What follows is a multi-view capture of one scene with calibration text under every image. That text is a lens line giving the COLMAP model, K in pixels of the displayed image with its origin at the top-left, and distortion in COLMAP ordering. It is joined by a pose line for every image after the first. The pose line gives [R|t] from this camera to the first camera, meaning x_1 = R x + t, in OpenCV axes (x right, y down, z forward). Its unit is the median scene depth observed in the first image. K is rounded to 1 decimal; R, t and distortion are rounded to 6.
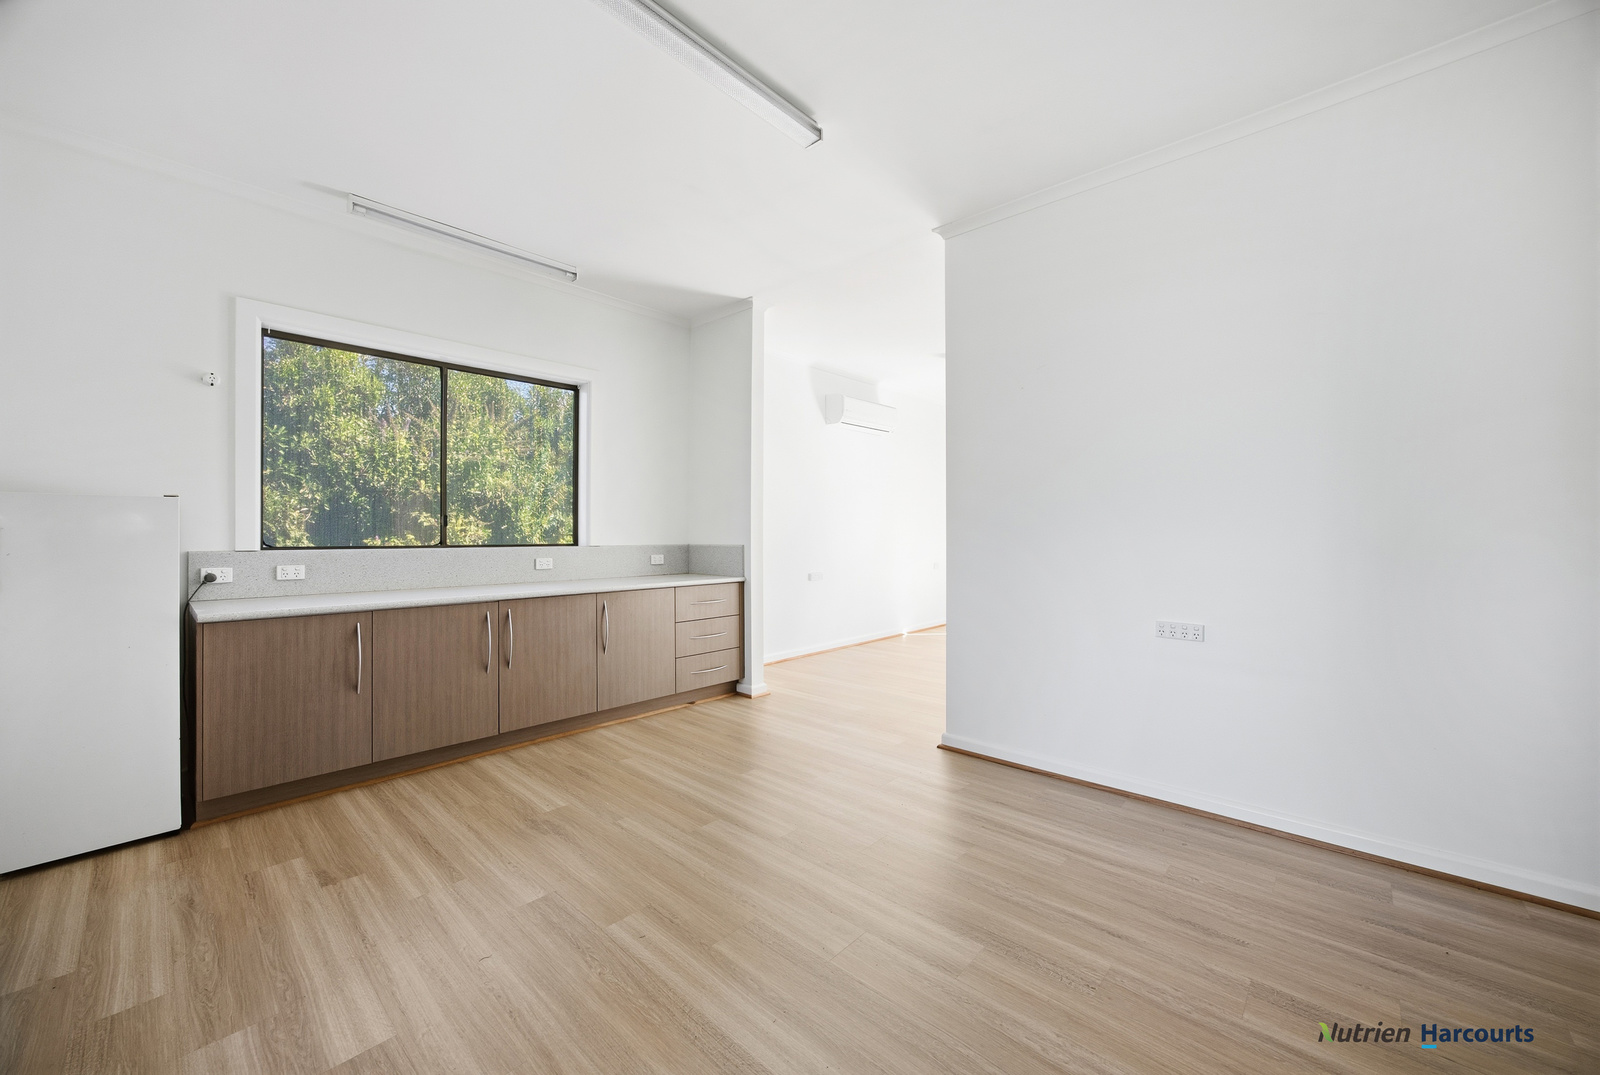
lens RADIAL K [[630.1, 0, 812.0], [0, 630.1, 539.2], [0, 0, 1]] dist [-0.009235, 0.000001]
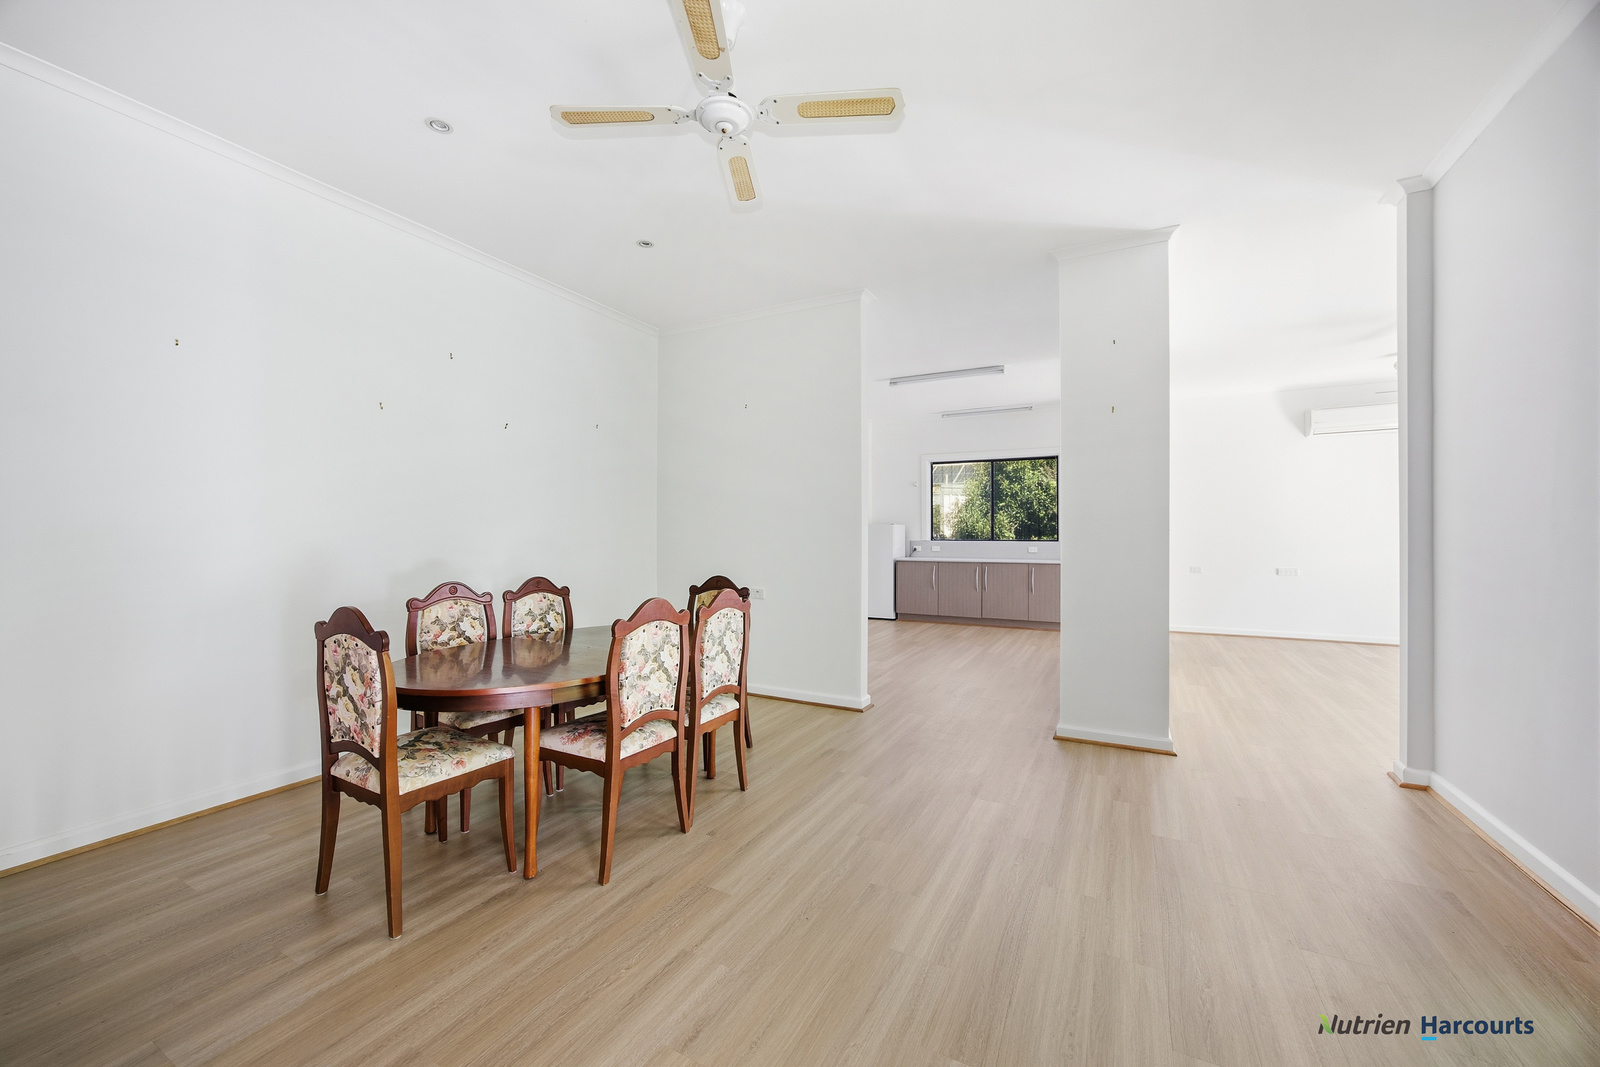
lens RADIAL K [[625.3, 0, 800.0], [0, 625.3, 534.1], [0, 0, 1]] dist [-0.012382, 0.002730]
pose [[0.253309, 0.002053, -0.967383, 2.026251], [-0.007154, 0.999974, 0.000249, -0.009090], [0.967359, 0.006858, 0.253317, -0.345113]]
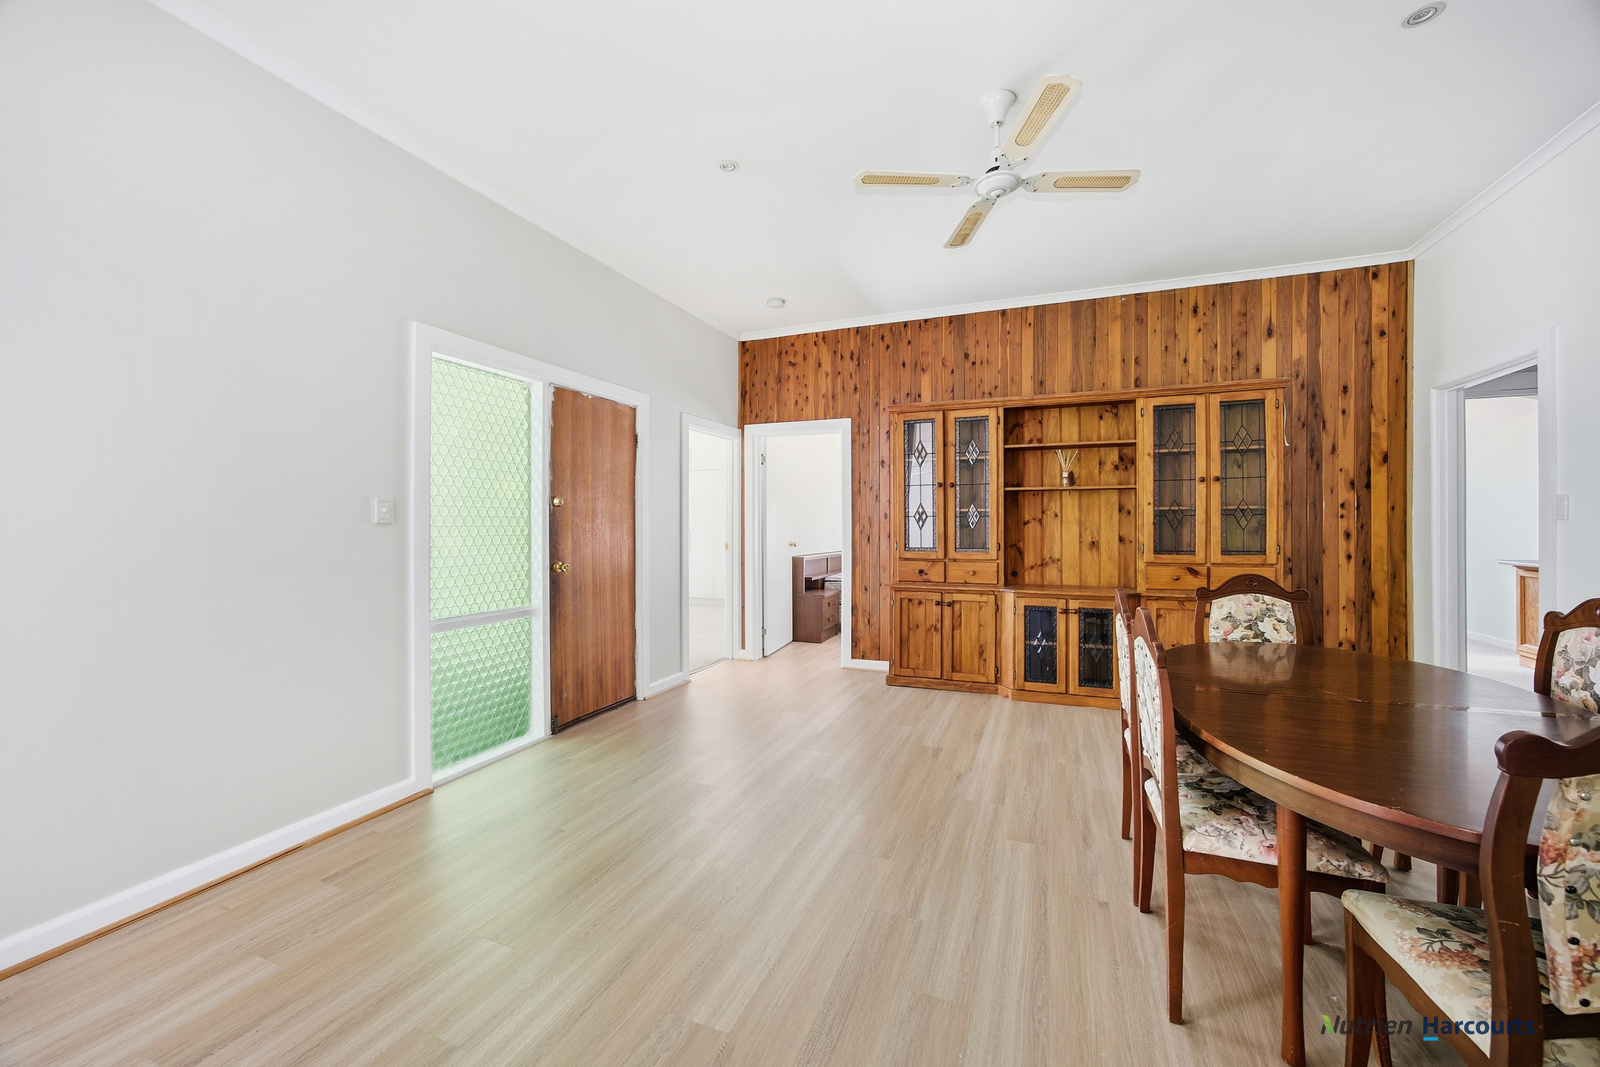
lens RADIAL K [[625.3, 0, 797.4], [0, 625.3, 524.7], [0, 0, 1]] dist [-0.012382, 0.002730]
pose [[-0.350654, 0.005447, 0.936489, 0.549551], [0.008531, 0.999960, -0.002621, -0.003048], [-0.936466, 0.007070, -0.350686, 0.347466]]
